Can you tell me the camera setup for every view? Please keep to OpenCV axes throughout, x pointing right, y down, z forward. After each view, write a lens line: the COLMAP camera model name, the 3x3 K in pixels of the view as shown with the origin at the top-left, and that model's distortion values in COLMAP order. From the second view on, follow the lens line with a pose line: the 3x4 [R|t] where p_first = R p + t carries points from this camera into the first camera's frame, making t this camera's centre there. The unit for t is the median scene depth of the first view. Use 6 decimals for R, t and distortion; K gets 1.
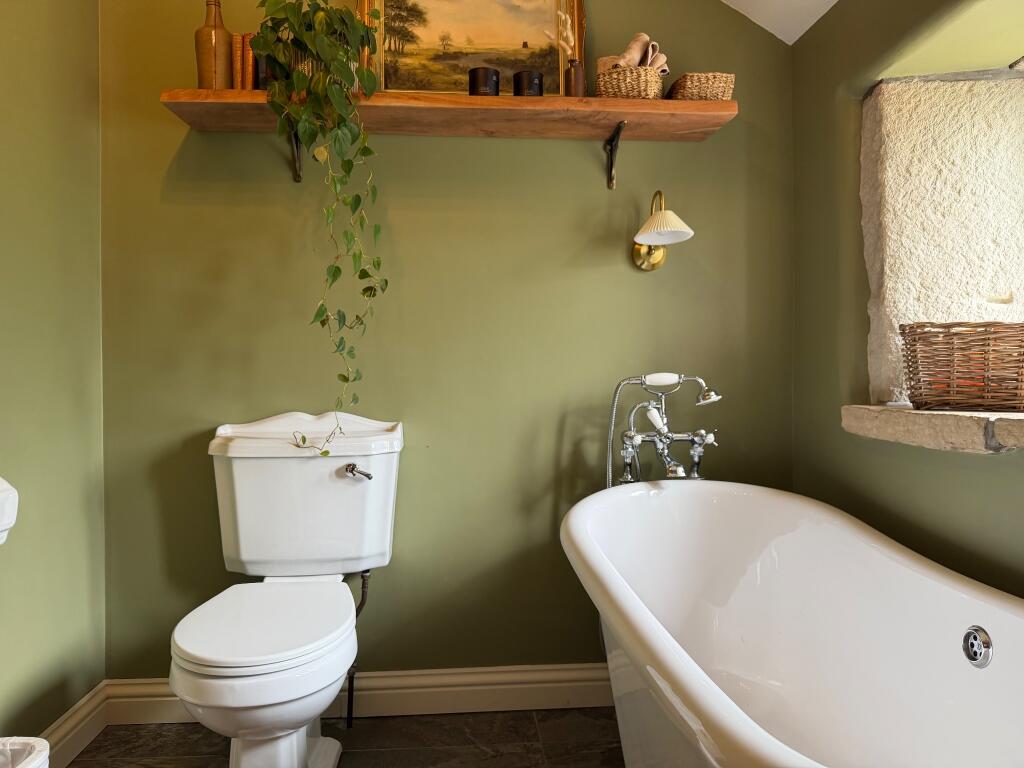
lens RADIAL K [[736.5, 0, 506.6], [0, 736.5, 388.5], [0, 0, 1]] dist [0.014416, -0.023593]
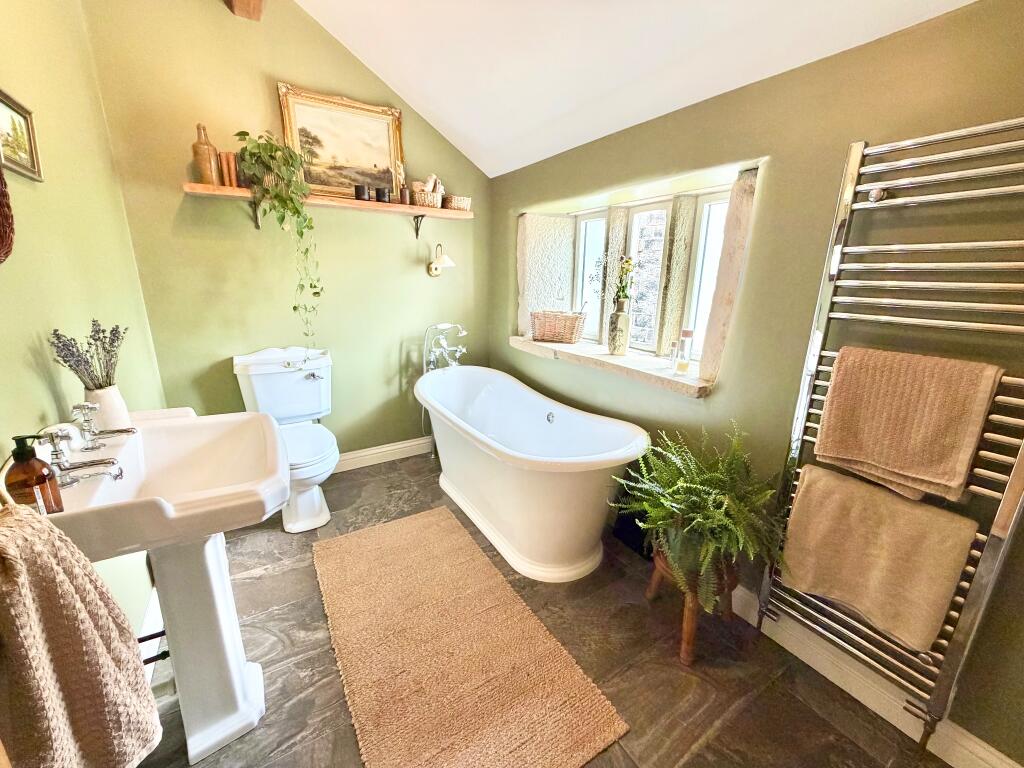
lens RADIAL K [[410.5, 0, 508.7], [0, 410.5, 387.1], [0, 0, 1]] dist [0.003913, -0.000132]
pose [[0.888113, -0.103449, 0.447832, -0.240420], [-0.013952, 0.967826, 0.251234, -0.169416], [-0.459414, -0.229372, 0.858095, -0.334254]]
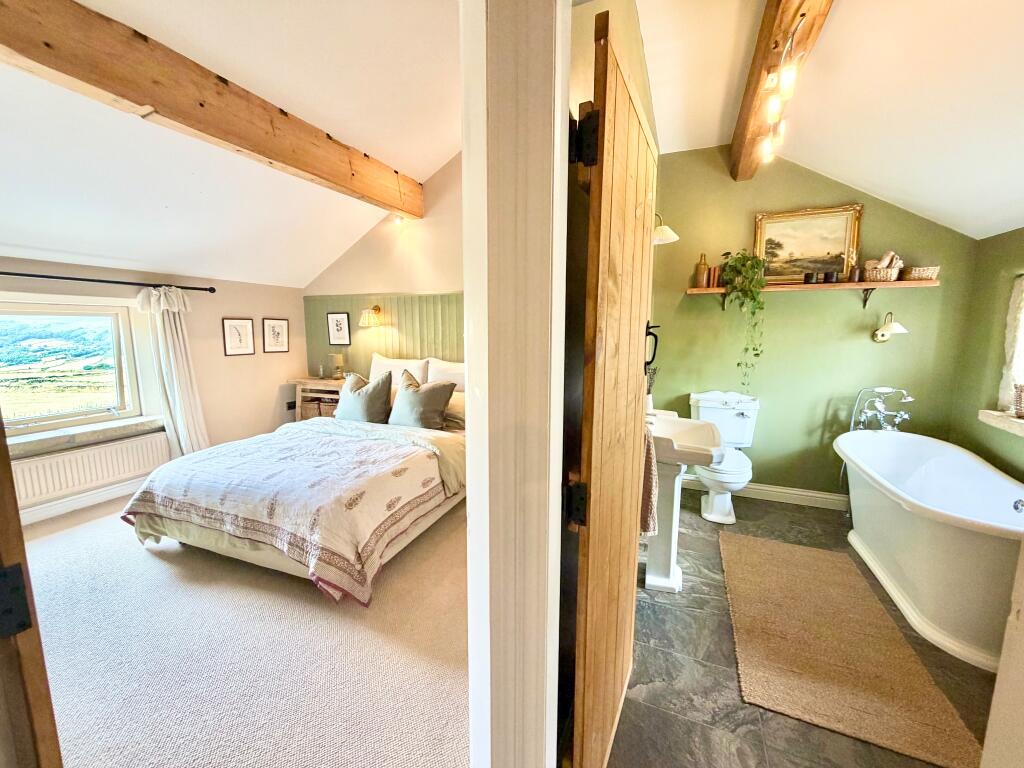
lens RADIAL K [[410.5, 0, 512.4], [0, 410.5, 383.9], [0, 0, 1]] dist [0.003913, -0.000132]
pose [[0.886883, 0.068586, -0.456874, -0.278217], [-0.012482, 0.992115, 0.124707, -0.198706], [0.461825, -0.104898, 0.880746, -0.841260]]
